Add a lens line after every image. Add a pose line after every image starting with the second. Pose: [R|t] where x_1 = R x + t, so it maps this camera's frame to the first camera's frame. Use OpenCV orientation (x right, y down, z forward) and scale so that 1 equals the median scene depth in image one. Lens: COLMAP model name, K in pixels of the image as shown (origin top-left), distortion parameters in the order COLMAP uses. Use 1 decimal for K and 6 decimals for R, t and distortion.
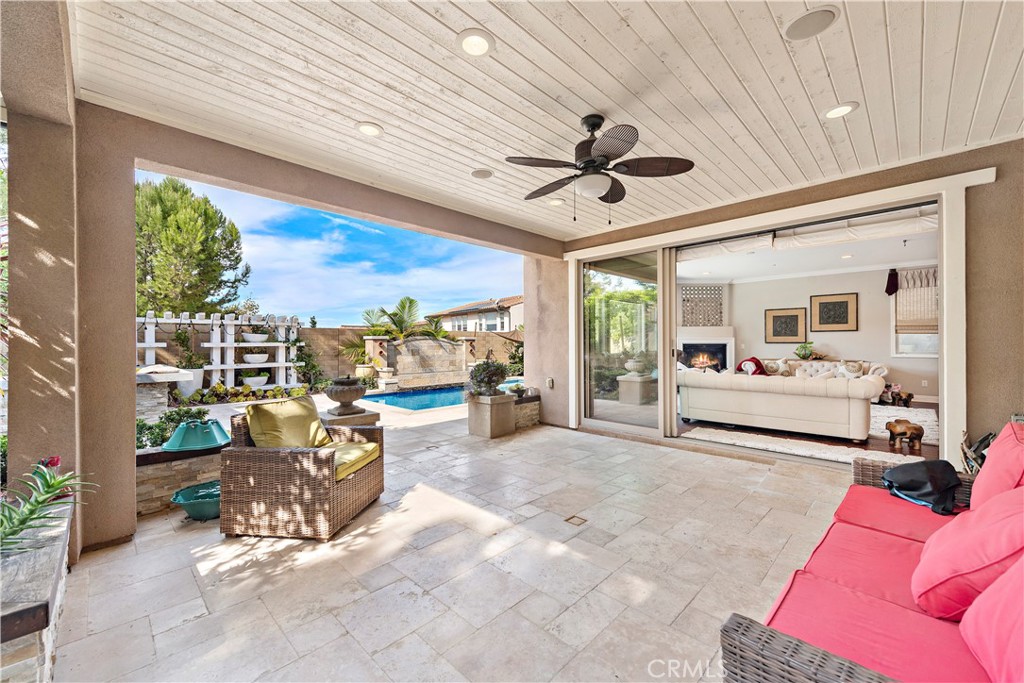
lens RADIAL K [[403.2, 0, 512.3], [0, 403.2, 340.6], [0, 0, 1]] dist [0.009091, 0.000187]
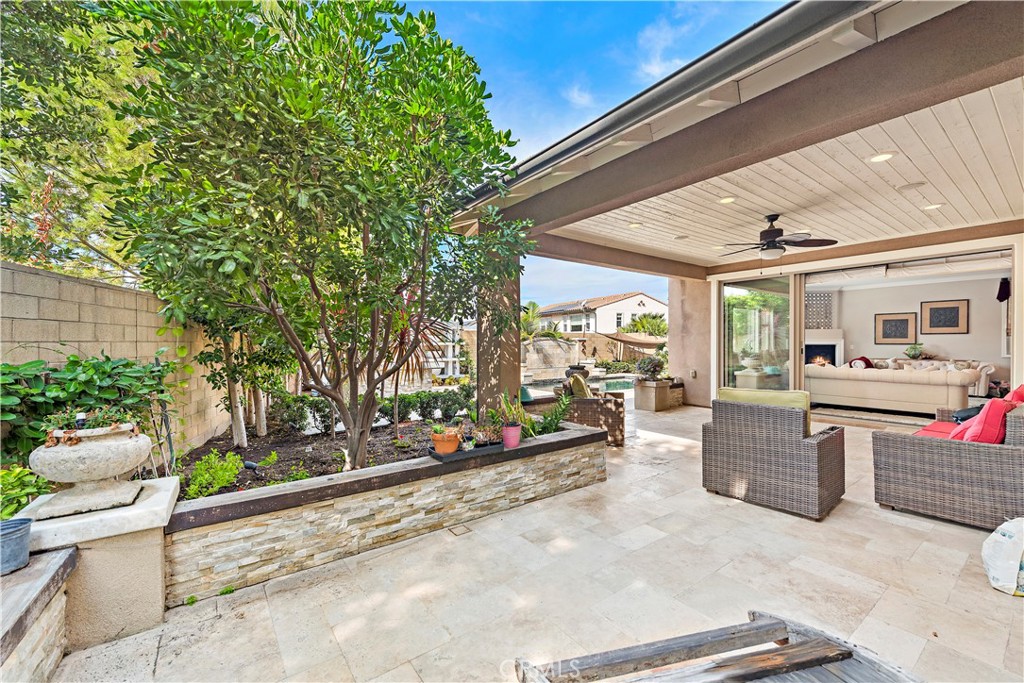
lens RADIAL K [[407.2, 0, 513.3], [0, 407.2, 345.0], [0, 0, 1]] dist [0.002495, -0.000495]
pose [[0.987458, 0.004172, -0.157829, -0.200363], [-0.002456, 0.999936, 0.011065, -0.001974], [0.157865, -0.010538, 0.987405, -0.295893]]
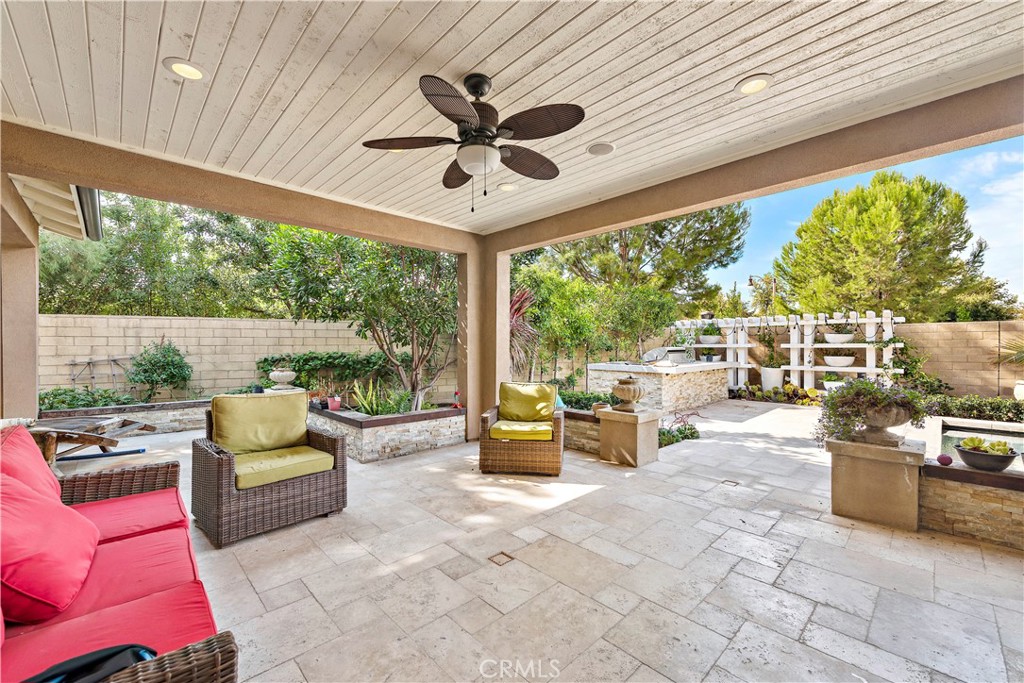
lens RADIAL K [[407.2, 0, 512.3], [0, 407.2, 347.2], [0, 0, 1]] dist [0.002495, -0.000495]
pose [[-0.027519, 0.007413, -0.999594, 0.336156], [0.009729, 0.999927, 0.007147, -0.000560], [0.999574, -0.009529, -0.027589, 0.352175]]
